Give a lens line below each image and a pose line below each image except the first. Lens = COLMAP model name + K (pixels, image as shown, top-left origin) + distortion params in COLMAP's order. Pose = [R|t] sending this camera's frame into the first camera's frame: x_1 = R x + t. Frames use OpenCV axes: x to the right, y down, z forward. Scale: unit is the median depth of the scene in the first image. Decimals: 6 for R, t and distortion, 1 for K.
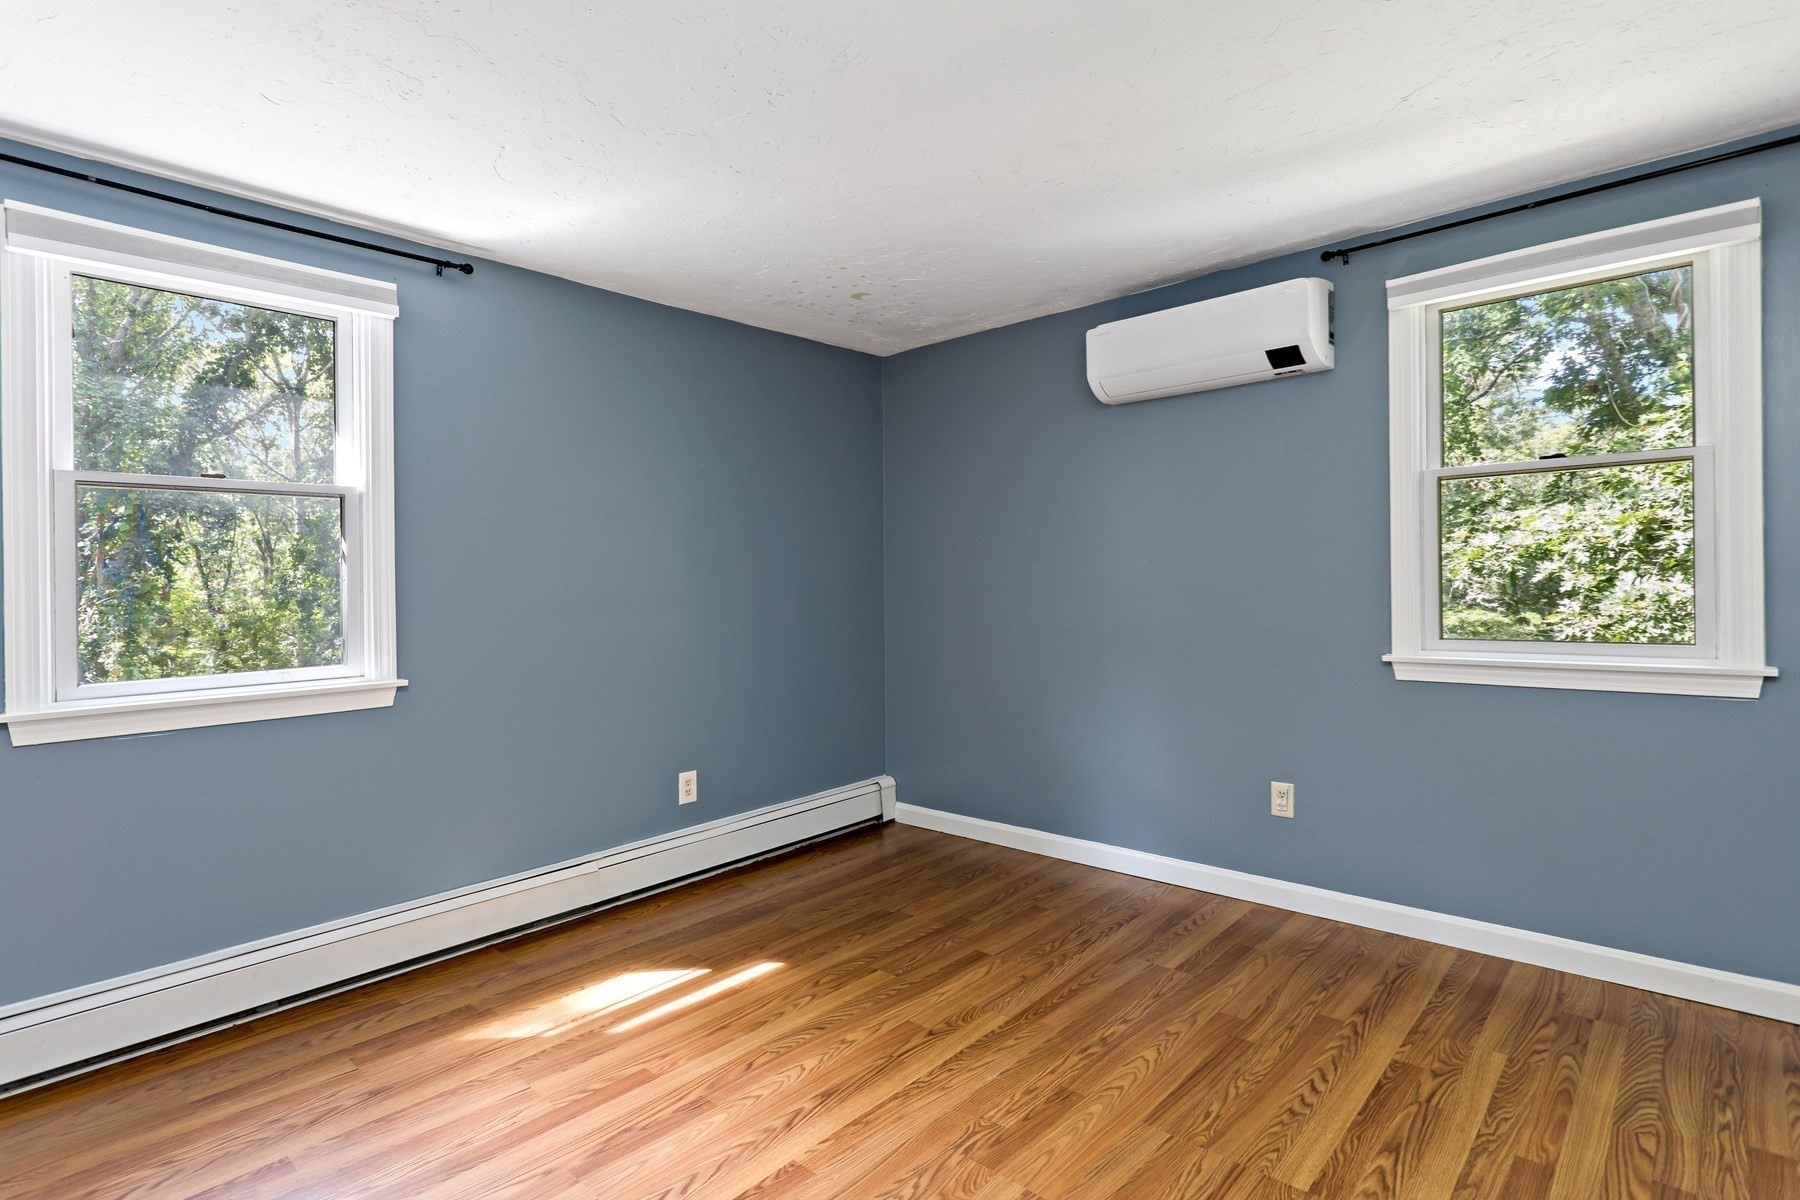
lens RADIAL K [[834.9, 0, 899.9], [0, 834.9, 596.1], [0, 0, 1]] dist [0.003481, 0.000692]
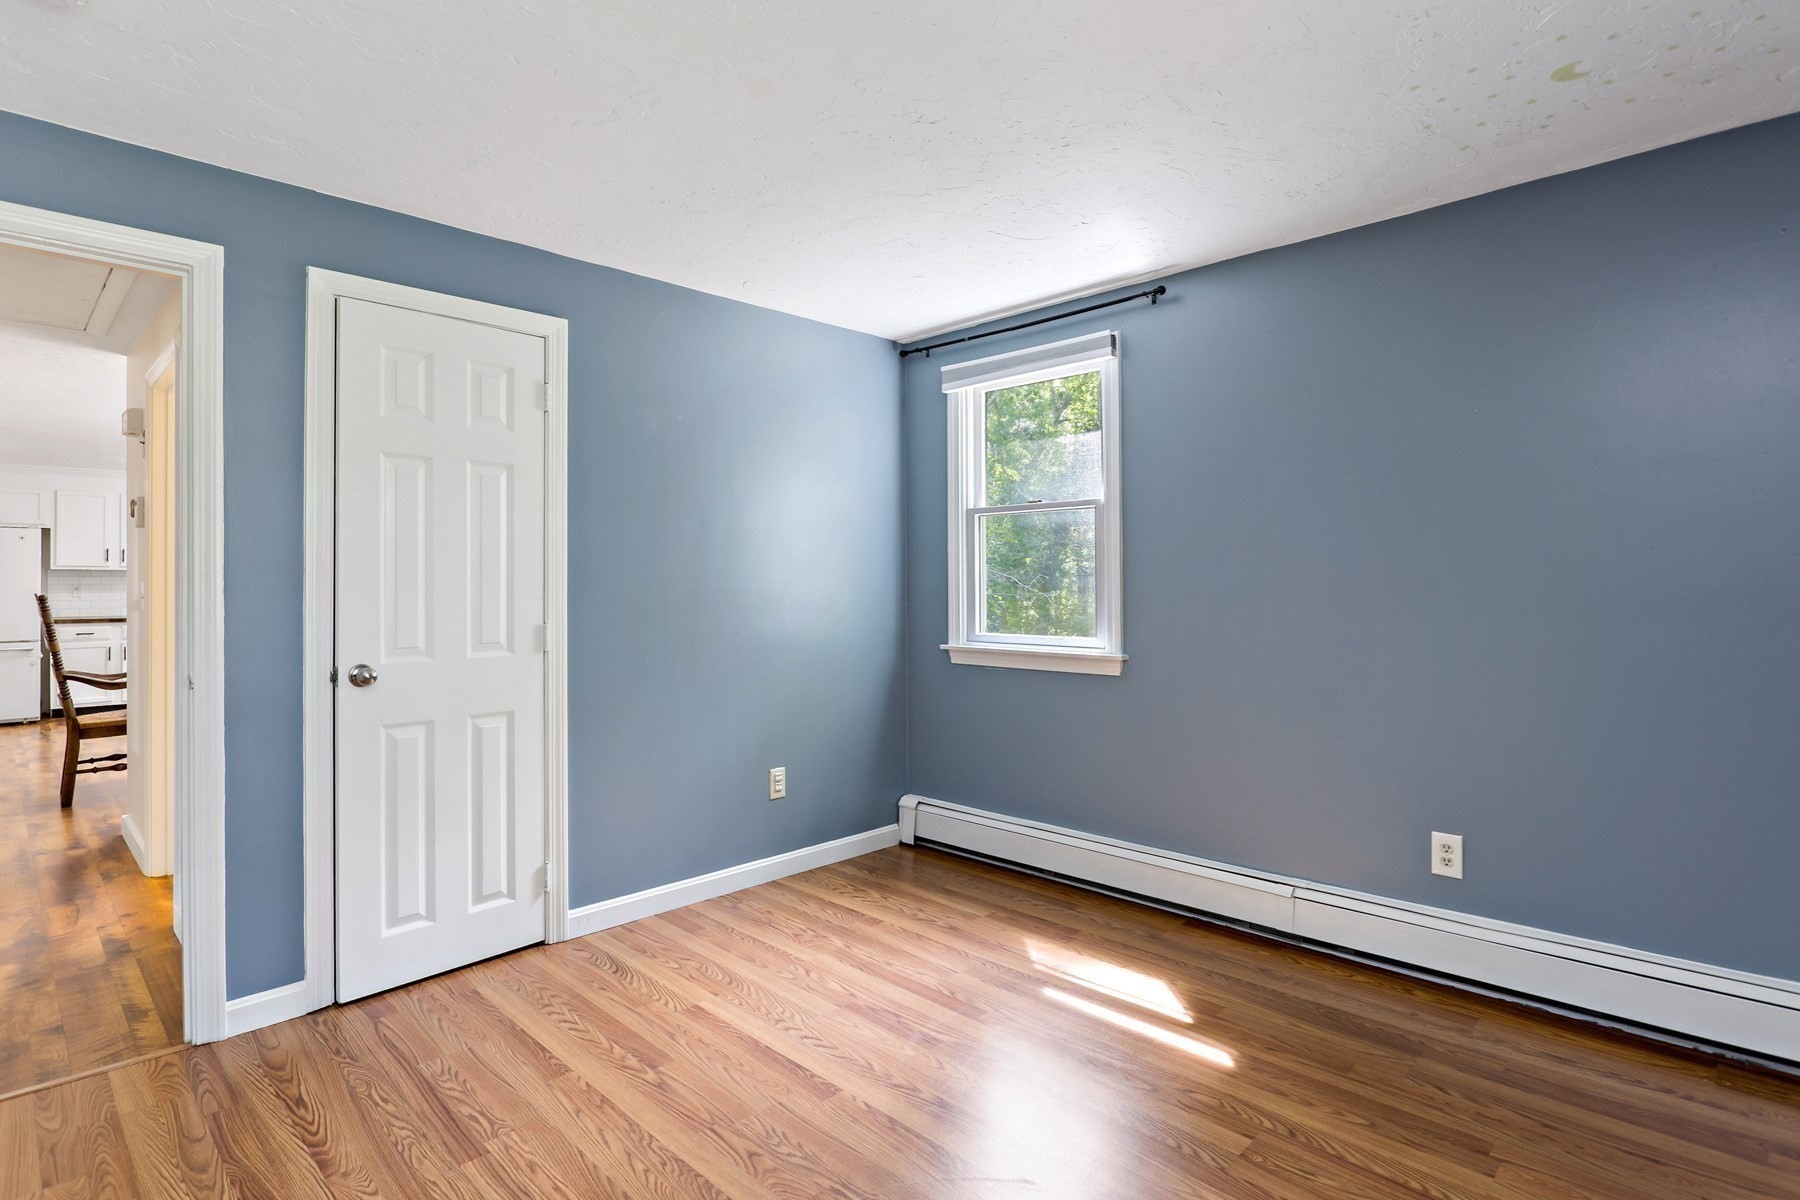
lens RADIAL K [[892.2, 0, 900.2], [0, 892.2, 582.0], [0, 0, 1]] dist [-0.012466, -0.000191]
pose [[0.000712, 0.022034, -0.999757, 0.664455], [-0.009097, 0.999716, 0.022027, -0.029864], [0.999958, 0.009079, 0.000912, 0.662618]]
